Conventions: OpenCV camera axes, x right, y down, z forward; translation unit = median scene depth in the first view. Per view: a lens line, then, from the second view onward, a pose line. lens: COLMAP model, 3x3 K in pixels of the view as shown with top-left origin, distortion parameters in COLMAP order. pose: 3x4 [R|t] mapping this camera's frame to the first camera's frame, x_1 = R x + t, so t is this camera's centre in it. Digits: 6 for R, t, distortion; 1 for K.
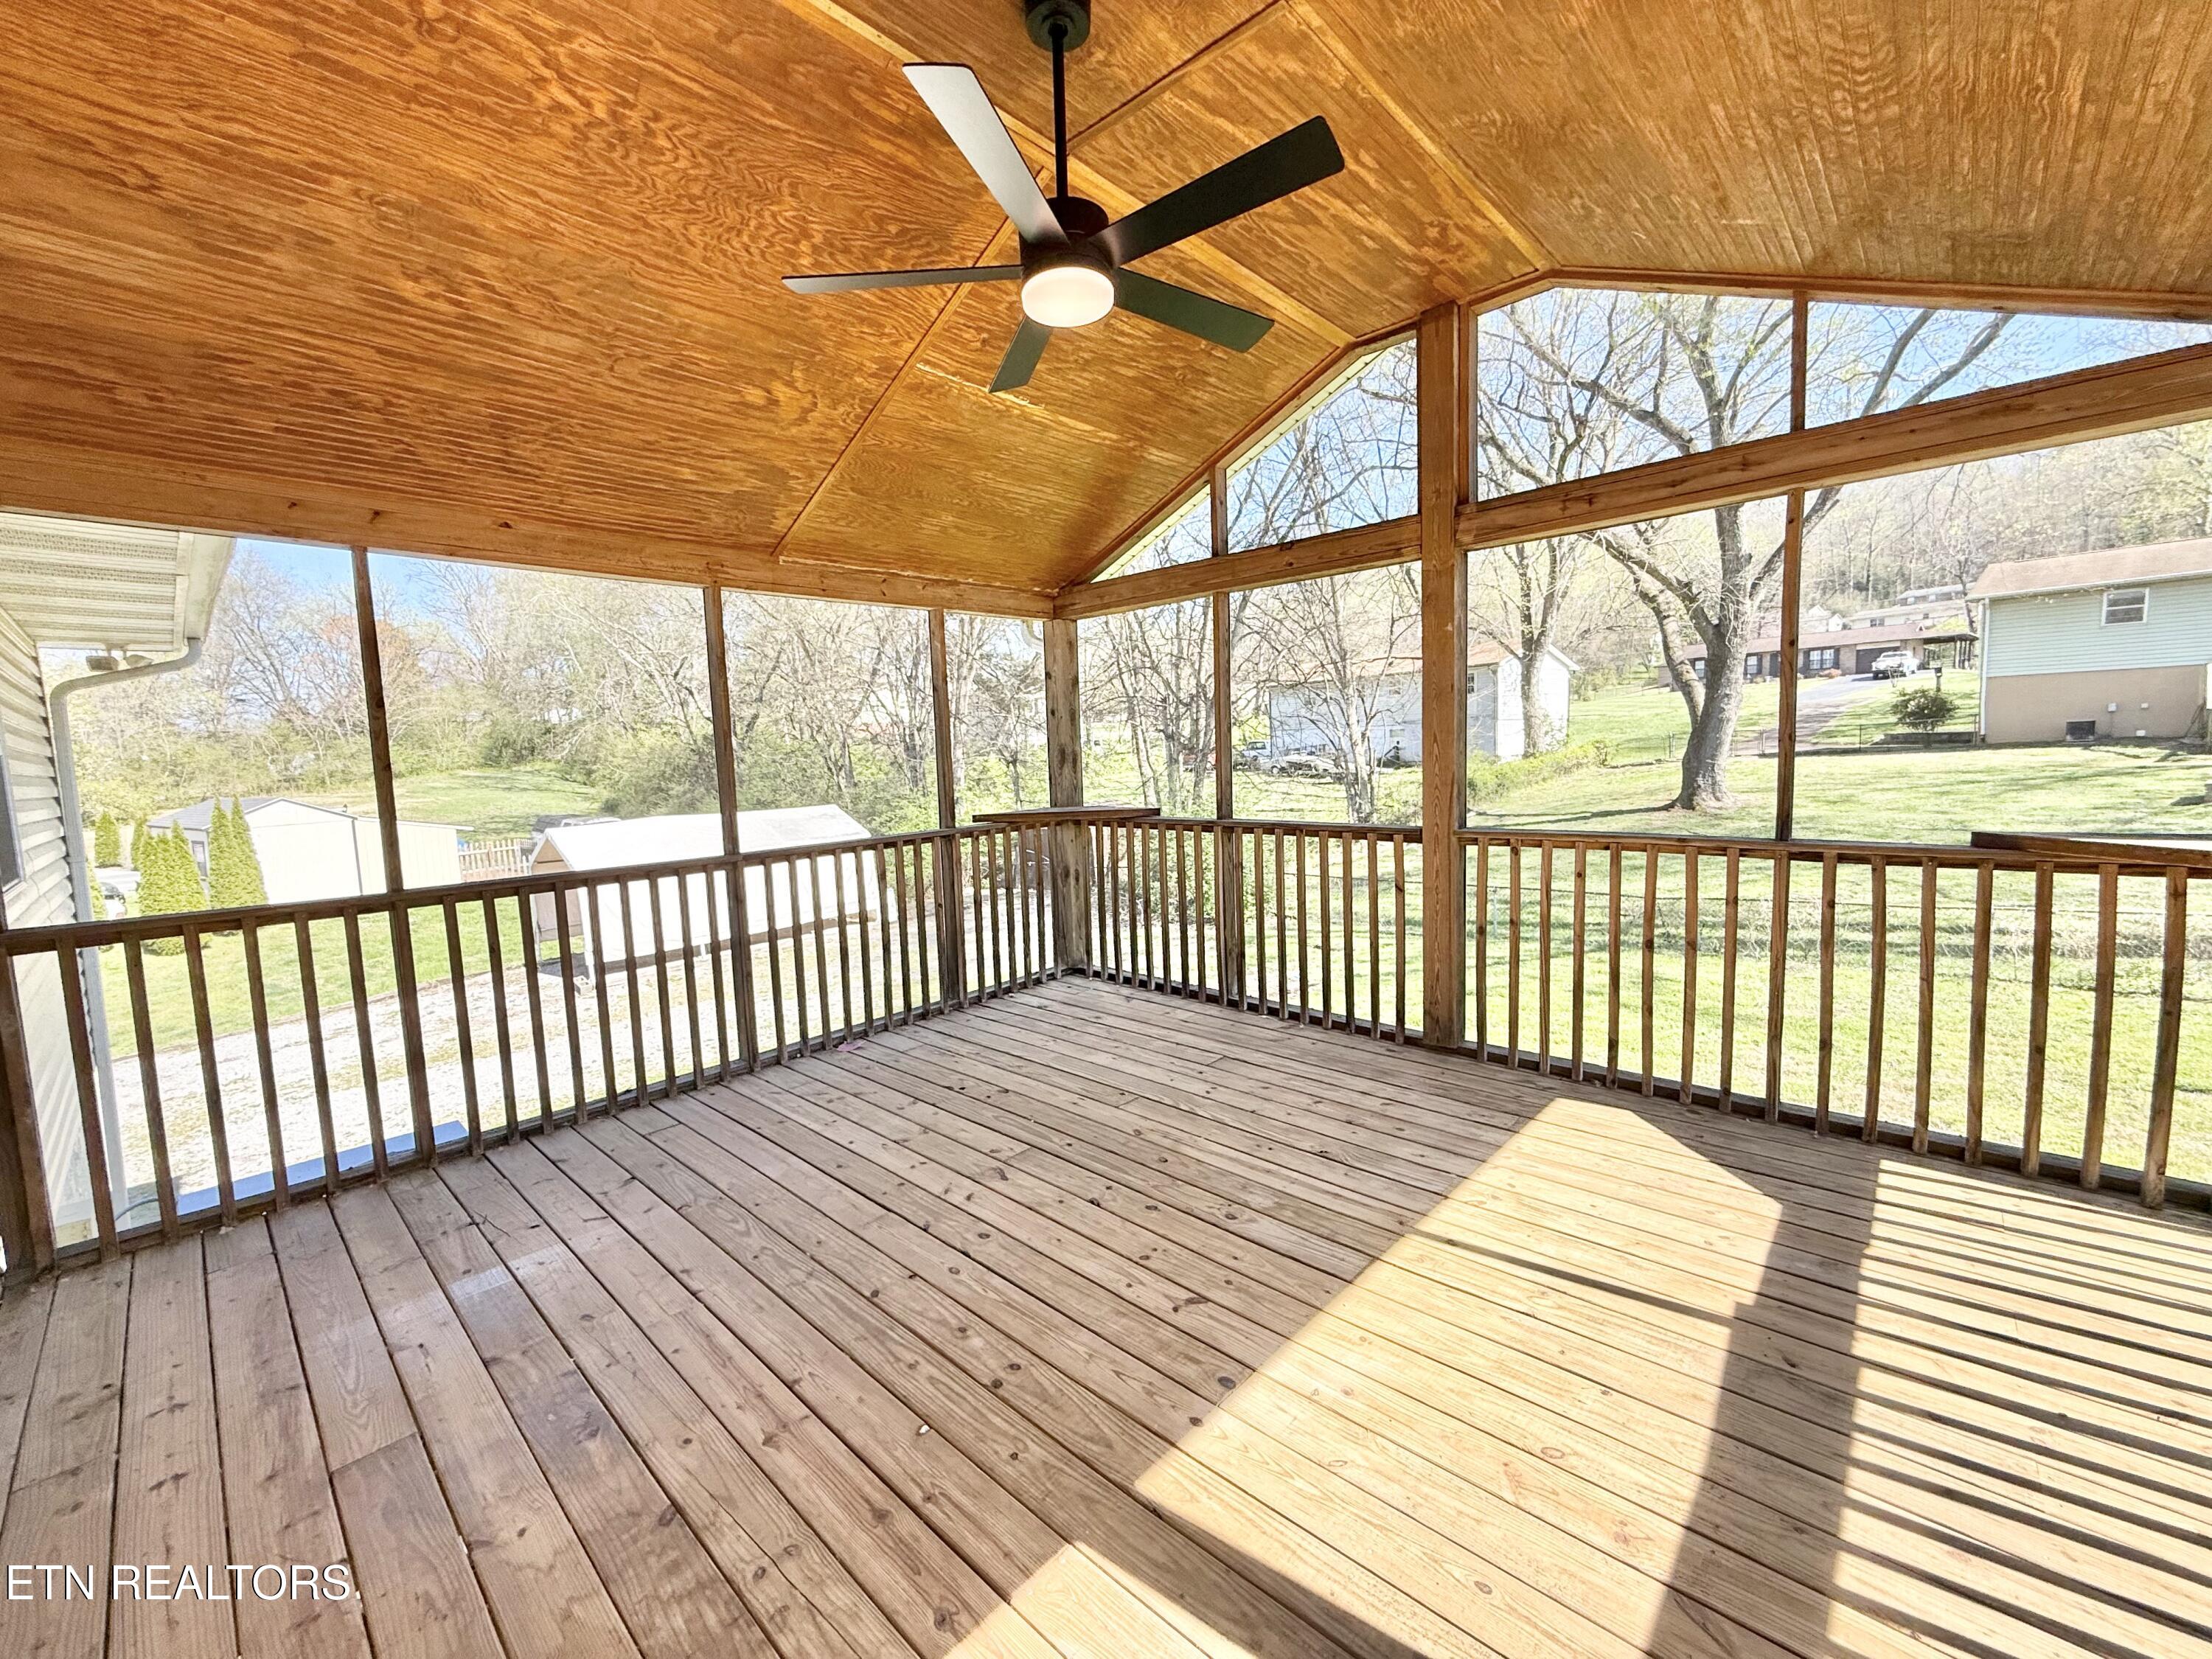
lens RADIAL K [[875.1, 0, 1109.8], [0, 875.1, 826.3], [0, 0, 1]] dist [-0.002470, 0.000349]
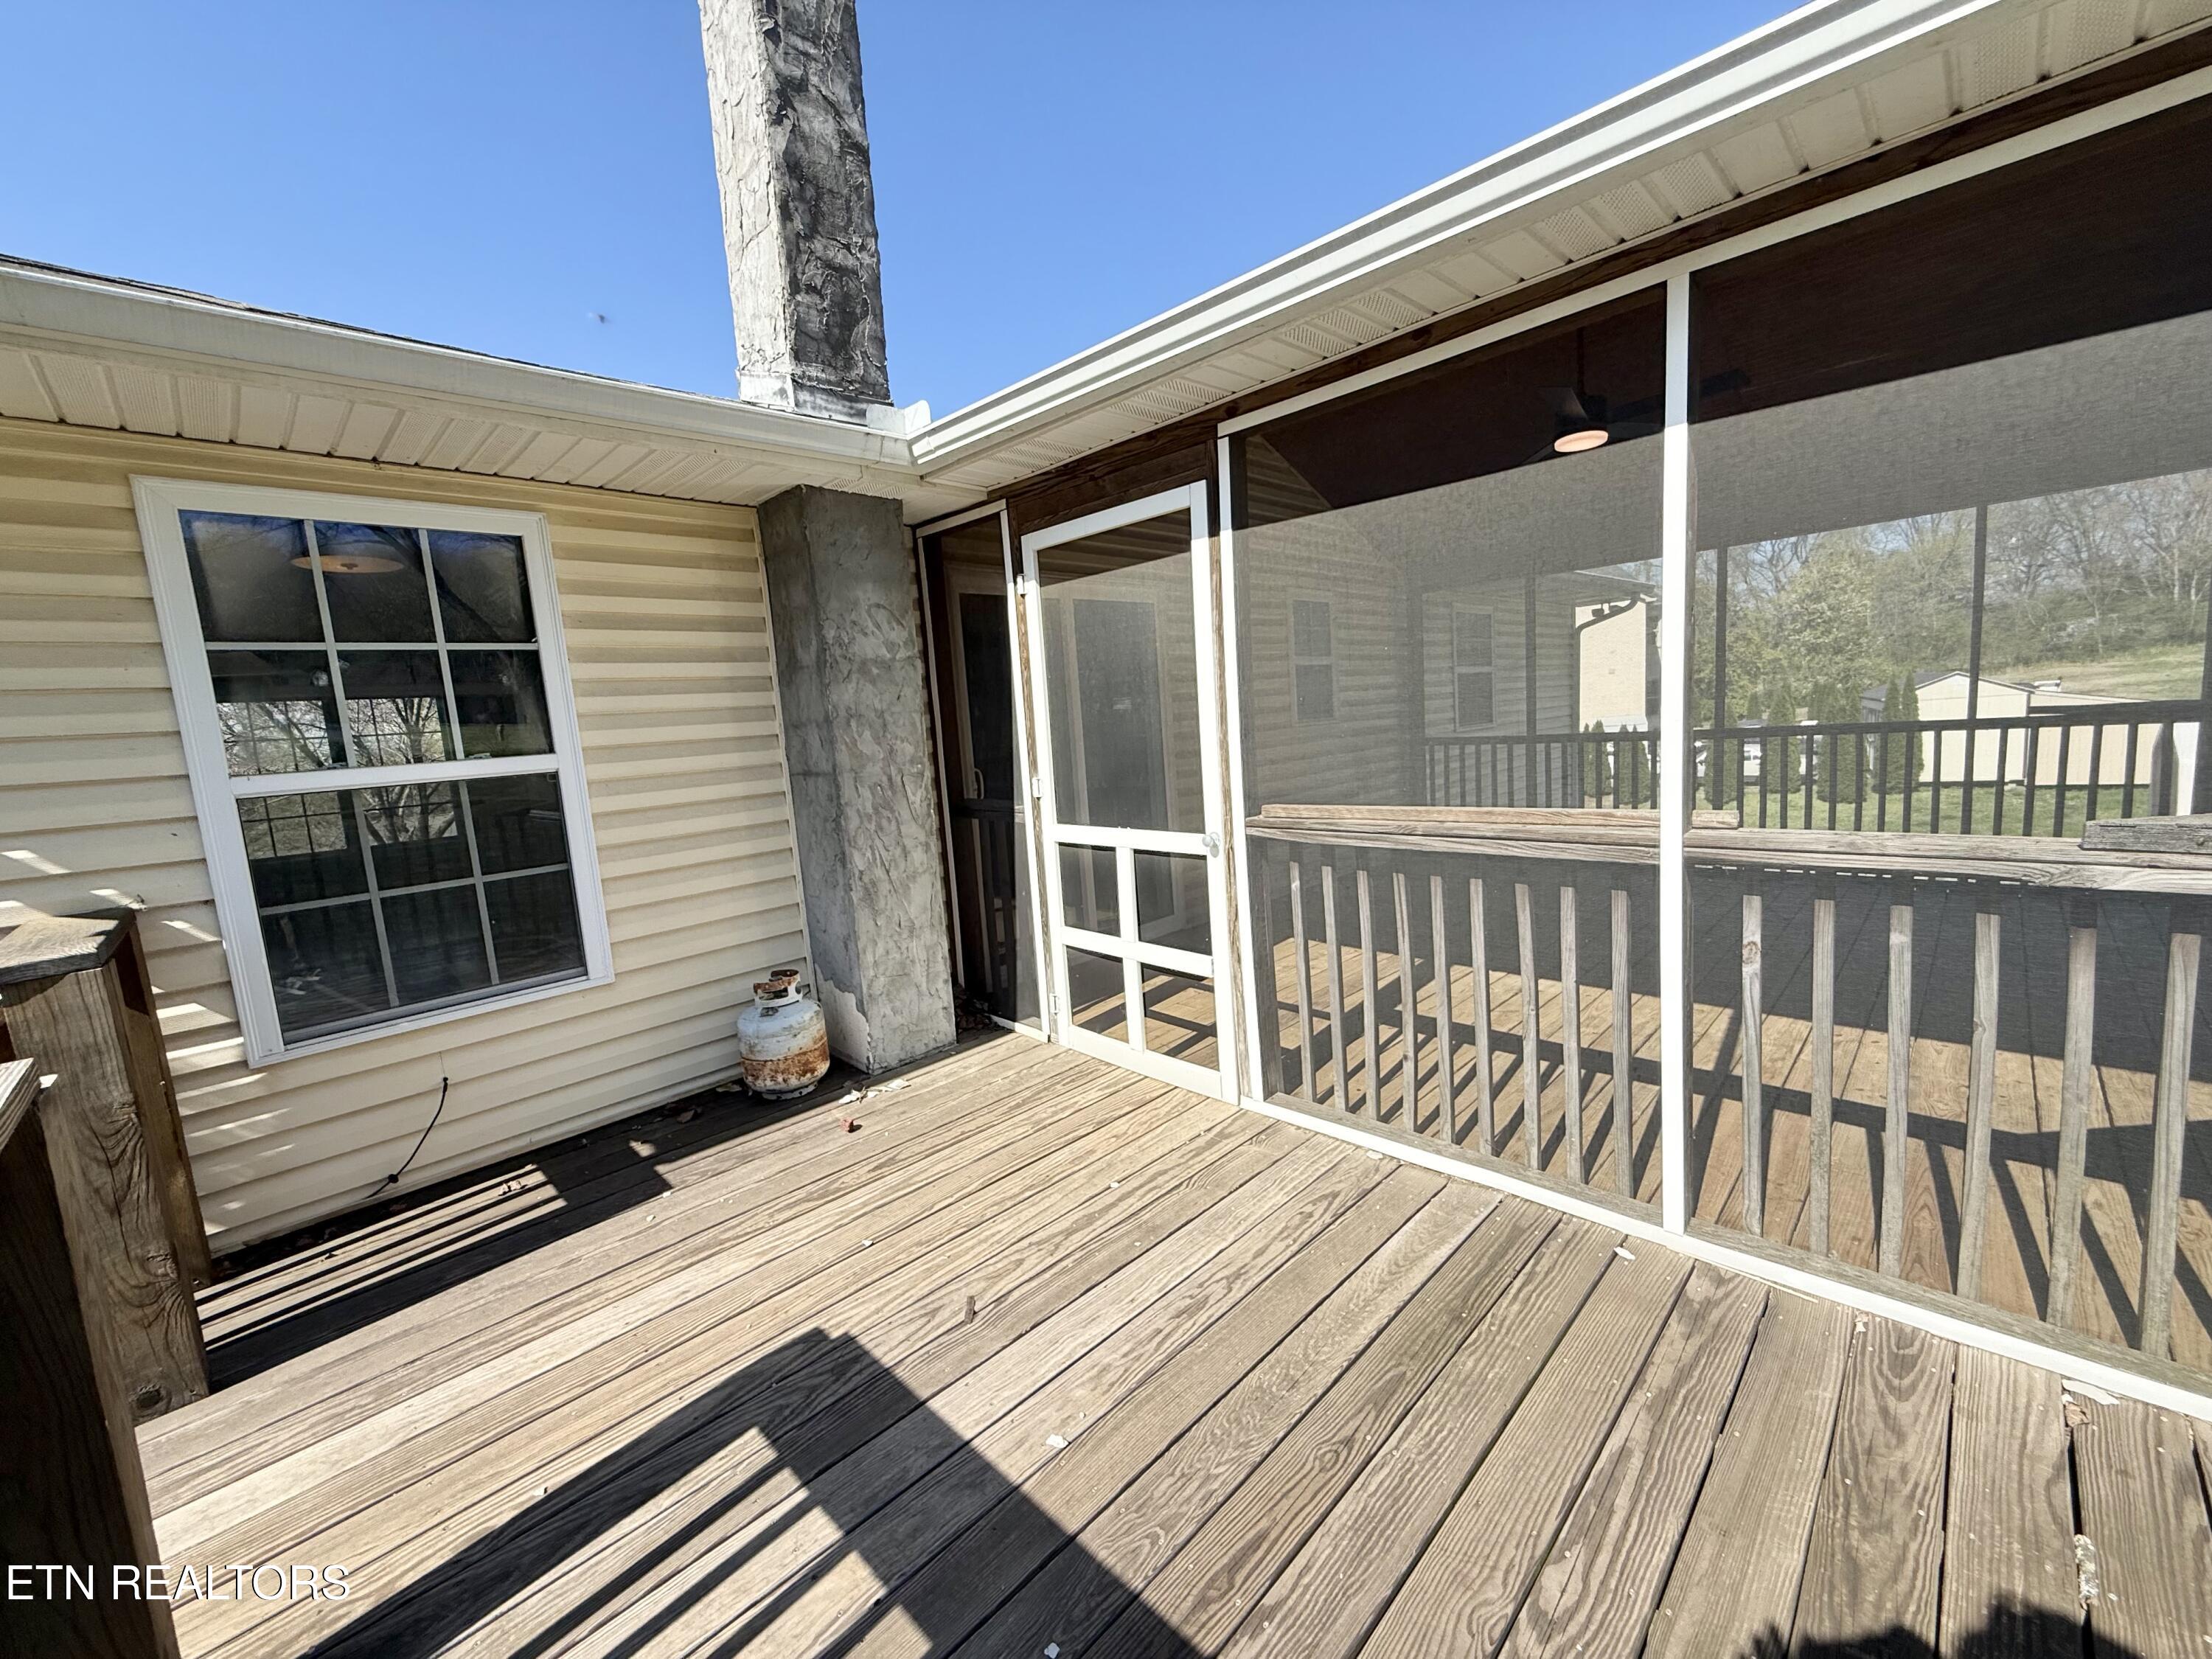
lens RADIAL K [[875.1, 0, 1092.4], [0, 875.1, 828.2], [0, 0, 1]] dist [-0.002470, 0.000349]
pose [[-0.034205, 0.163412, -0.985965, 0.486130], [-0.015364, 0.986339, 0.164007, -0.015302], [0.999297, 0.020759, -0.031227, 0.003242]]
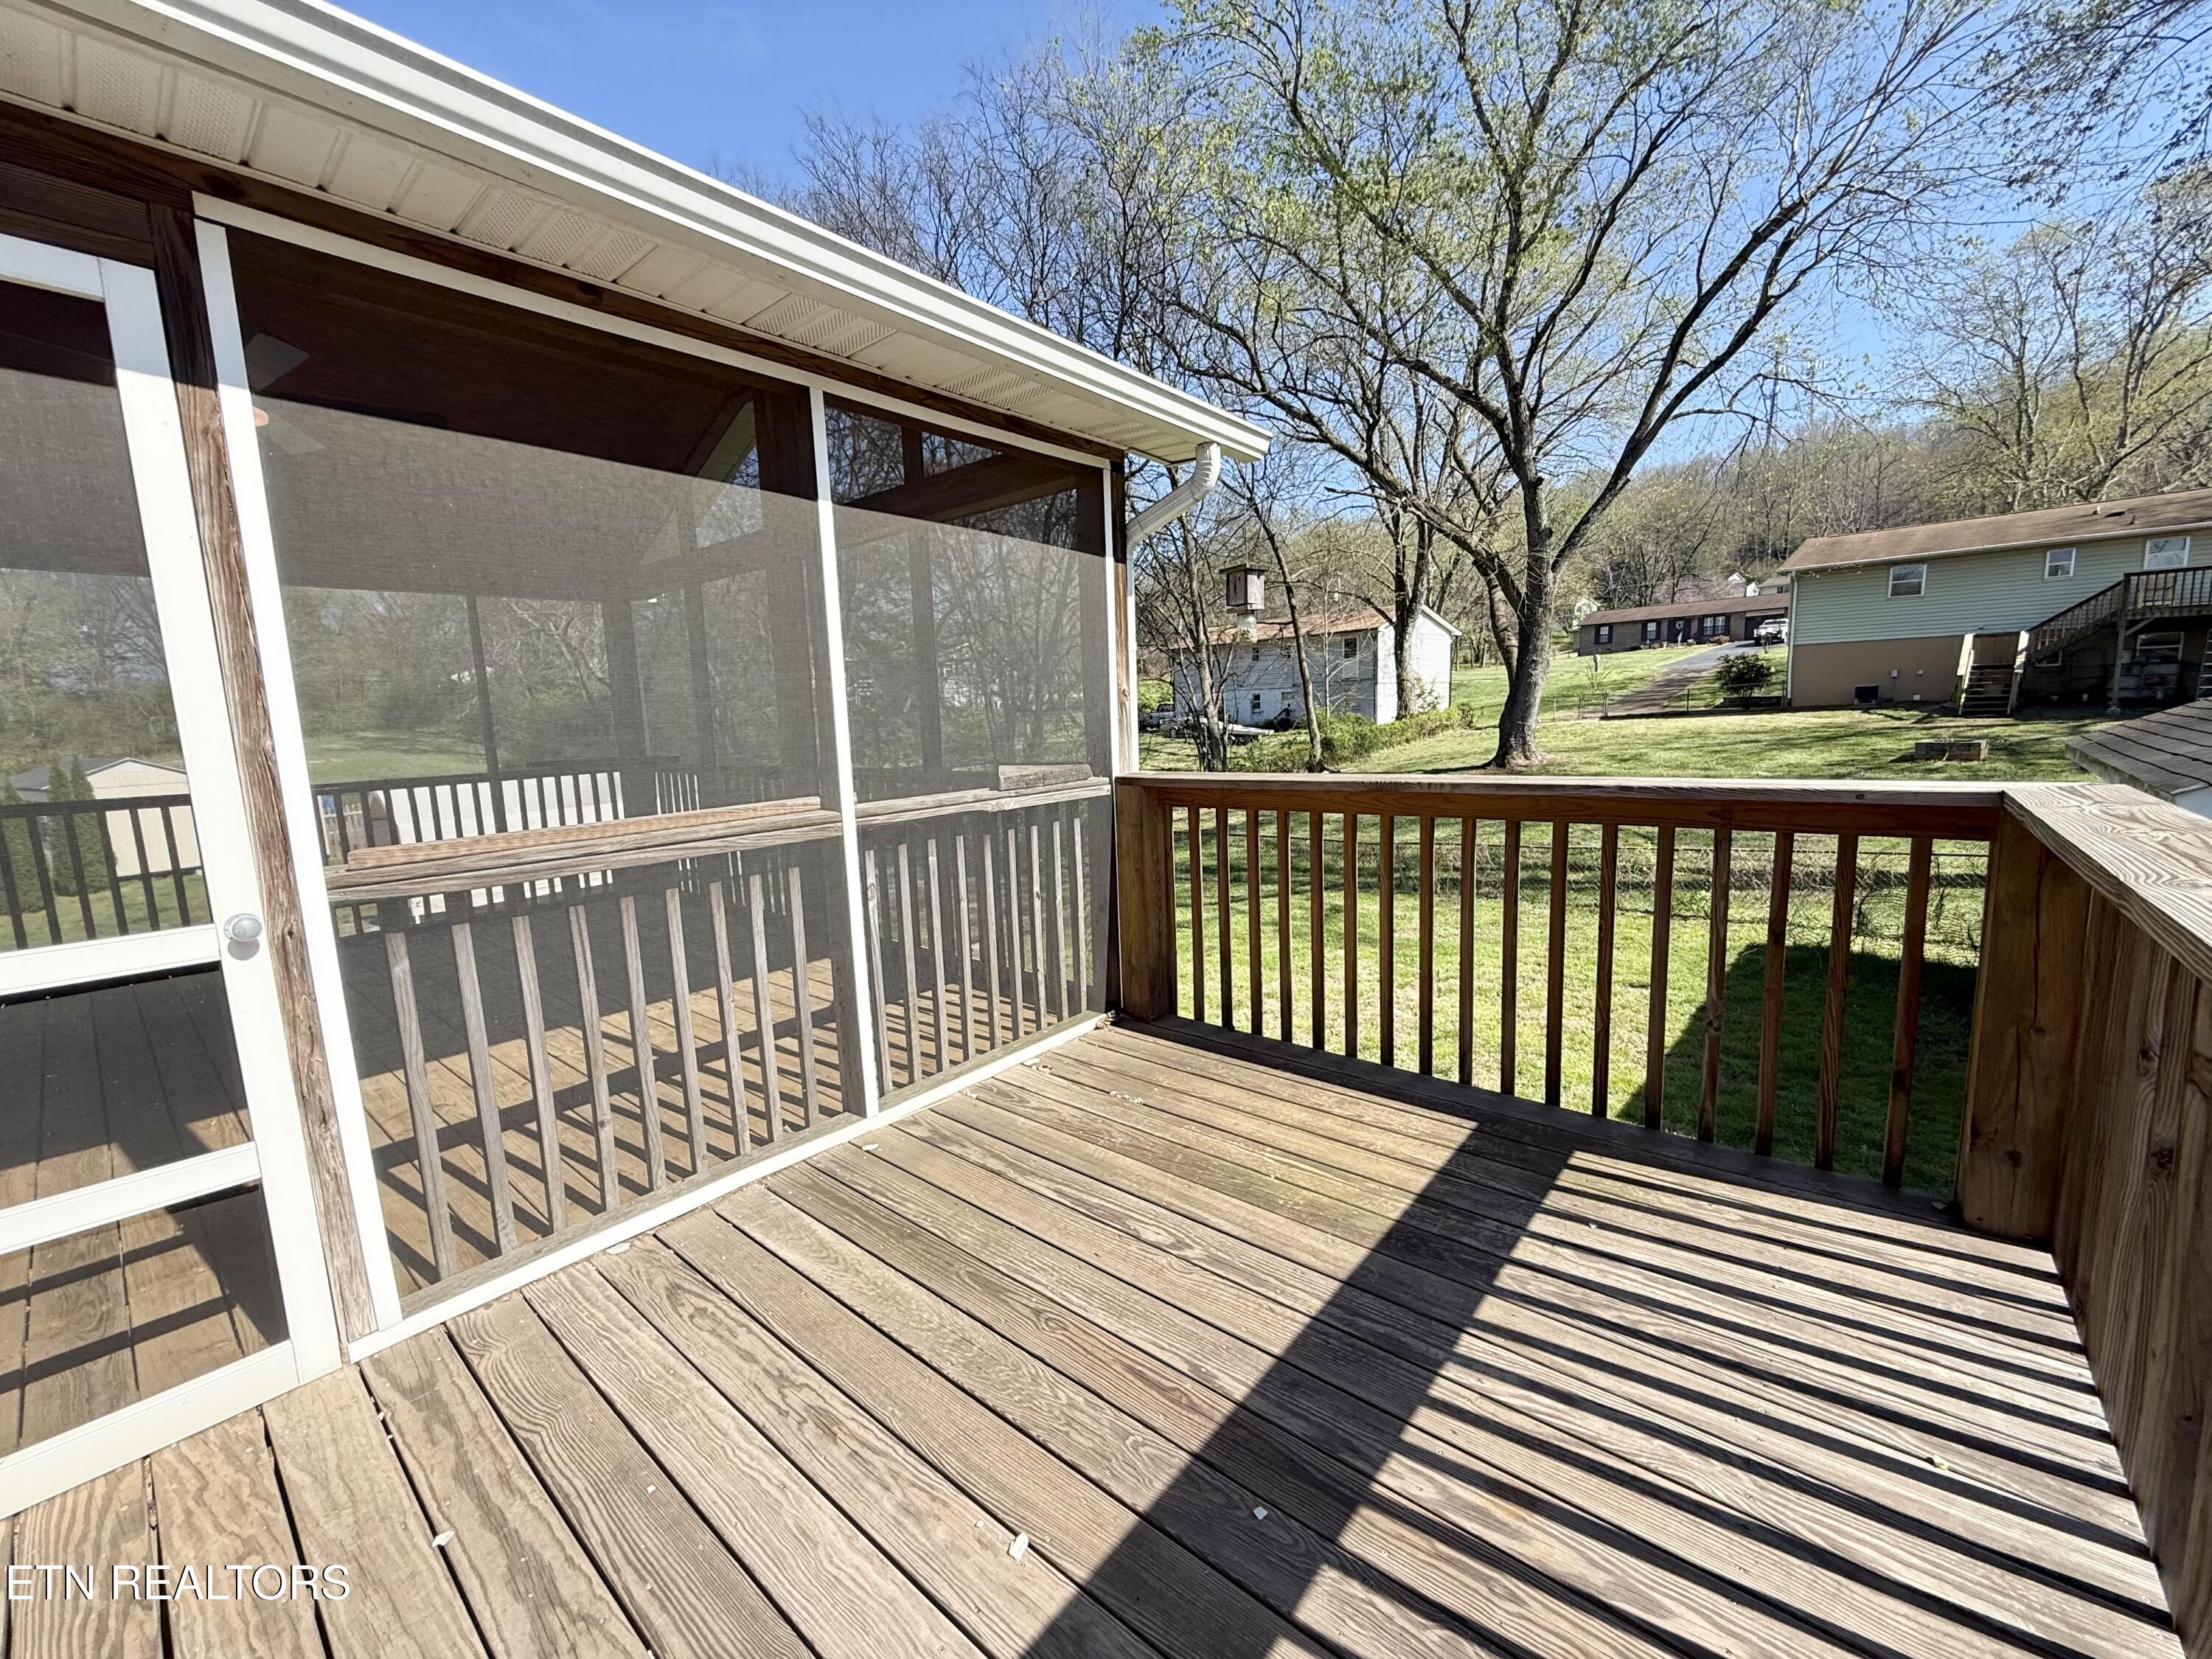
lens RADIAL K [[875.1, 0, 1106.1], [0, 875.1, 826.3], [0, 0, 1]] dist [-0.002470, 0.000349]
pose [[0.998648, -0.005274, 0.051707, 0.335992], [0.003050, 0.999070, 0.043005, 0.013005], [-0.051886, -0.042789, 0.997736, -0.148761]]
